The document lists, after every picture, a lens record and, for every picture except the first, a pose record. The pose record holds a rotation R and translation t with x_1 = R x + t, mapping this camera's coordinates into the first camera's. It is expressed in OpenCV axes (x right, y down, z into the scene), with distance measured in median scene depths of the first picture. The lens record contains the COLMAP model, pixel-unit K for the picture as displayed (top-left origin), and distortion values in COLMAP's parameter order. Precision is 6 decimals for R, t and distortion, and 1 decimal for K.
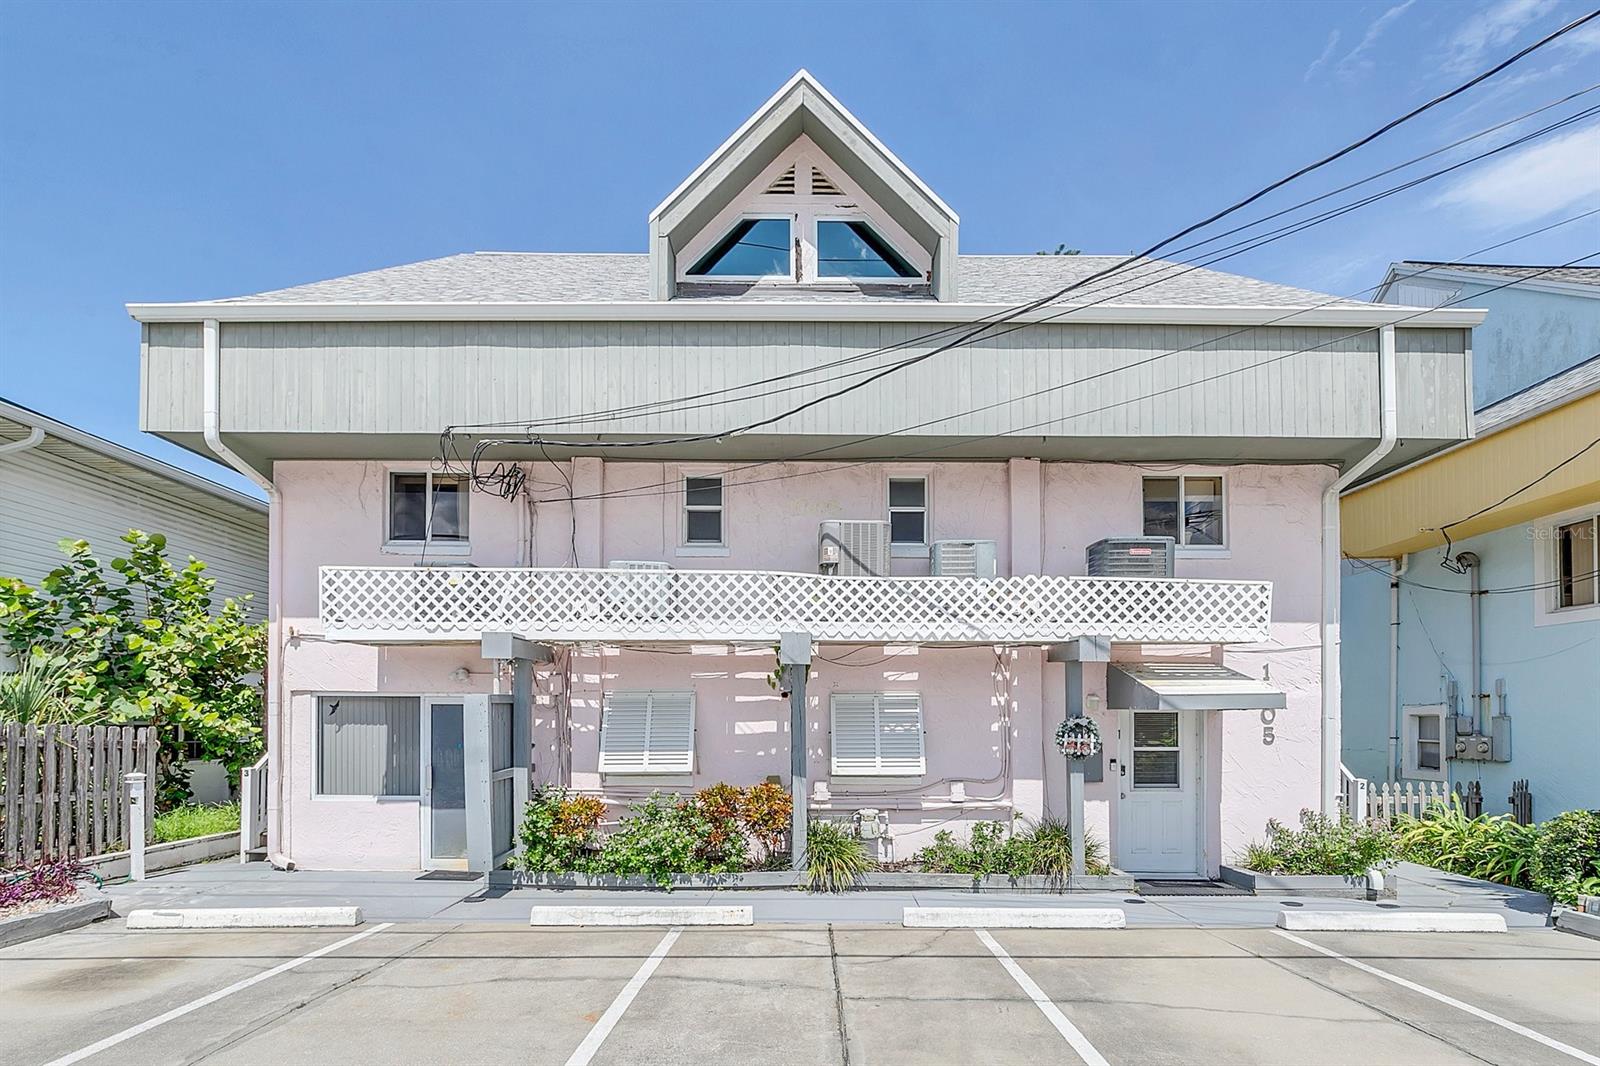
lens RADIAL K [[786.2, 0, 808.4], [0, 786.2, 719.6], [0, 0, 1]] dist [-0.002685, -0.000426]
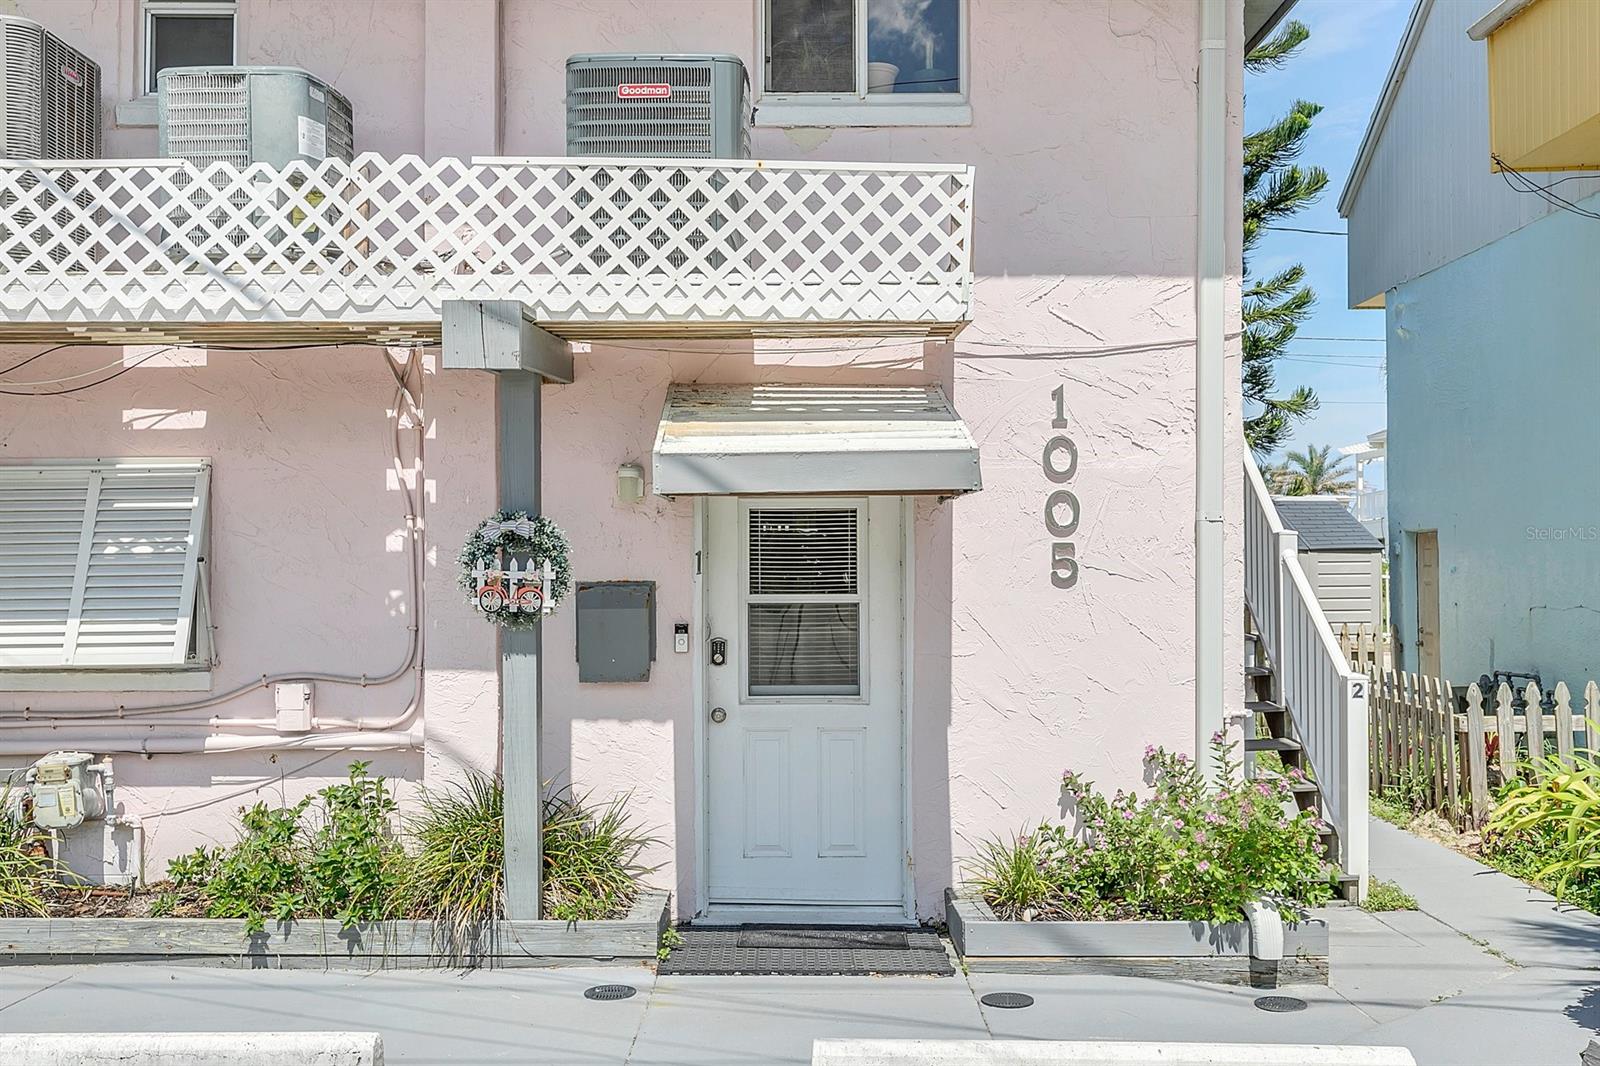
lens RADIAL K [[1536.7, 0, 795.9], [0, 1536.7, 540.5], [0, 0, 1]] dist [0.028728, -0.000630]
pose [[0.999991, -0.003234, -0.002634, 0.461767], [0.003200, 0.999913, -0.012827, 0.018147], [0.002676, 0.012819, 0.999914, 0.219585]]
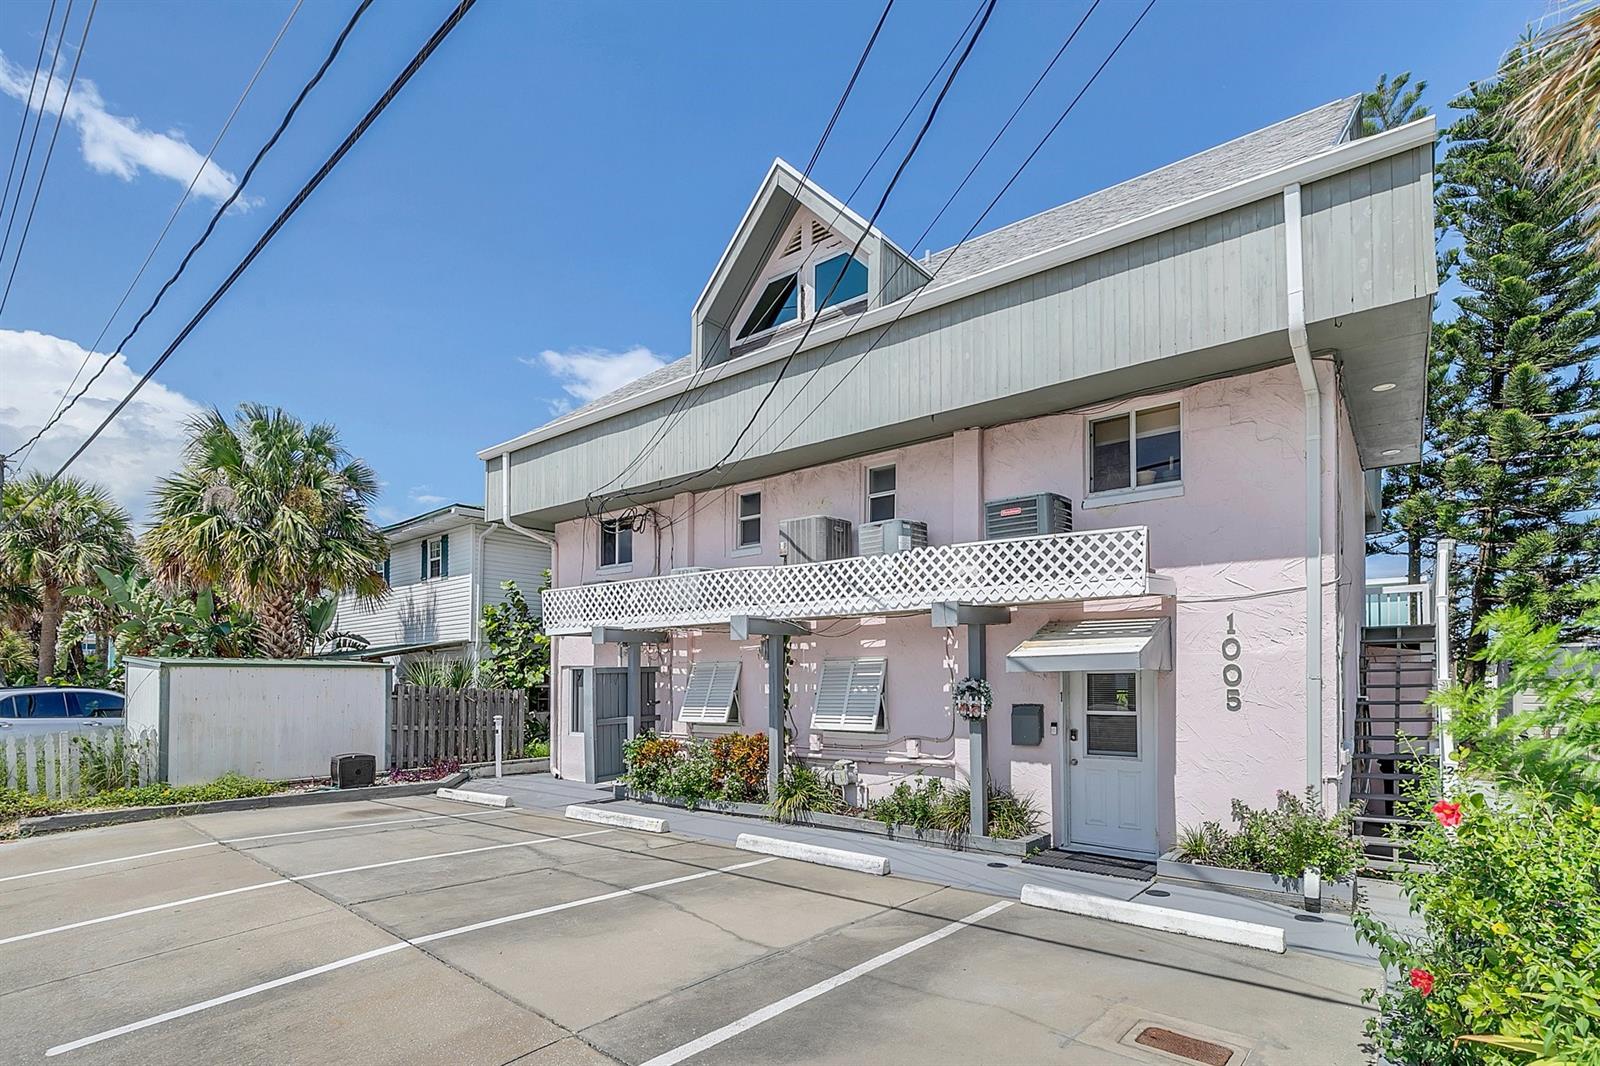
lens RADIAL K [[780.7, 0, 795.8], [0, 780.7, 670.2], [0, 0, 1]] dist [0.000464, 0.000028]
pose [[0.778445, -0.014013, -0.627557, 0.762995], [0.007372, 0.999886, -0.013181, -0.003668], [0.627670, 0.005634, 0.778459, 0.062506]]
